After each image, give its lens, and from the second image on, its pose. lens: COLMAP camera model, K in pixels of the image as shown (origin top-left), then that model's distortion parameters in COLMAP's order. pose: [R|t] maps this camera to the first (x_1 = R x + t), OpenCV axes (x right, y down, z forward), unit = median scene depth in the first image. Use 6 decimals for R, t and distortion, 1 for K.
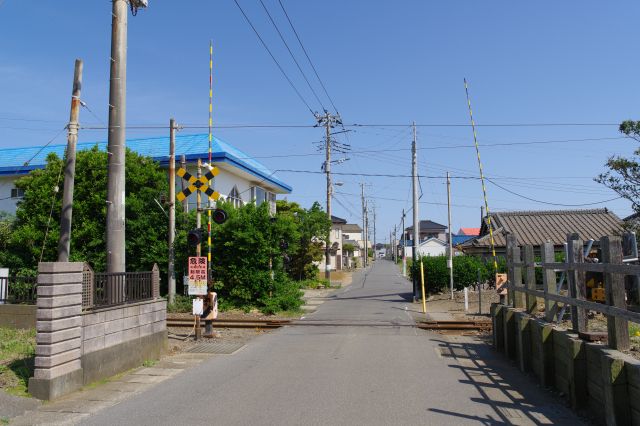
lens RADIAL K [[461.3, 0, 320.0], [0, 461.3, 213.0], [0, 0, 1]] dist [-0.049348, 0.003539]
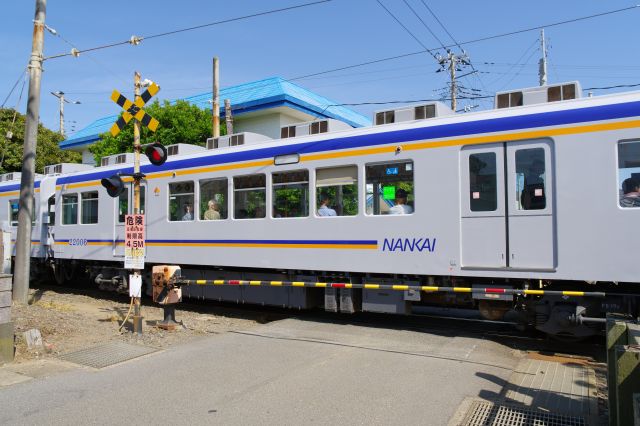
lens RADIAL K [[461.3, 0, 320.0], [0, 461.3, 213.0], [0, 0, 1]] dist [-0.049348, 0.003539]
pose [[0.943762, -0.007584, -0.330538, 0.200571], [0.028632, 0.997856, 0.058855, 0.053141], [0.329383, -0.065009, 0.941956, 0.388118]]
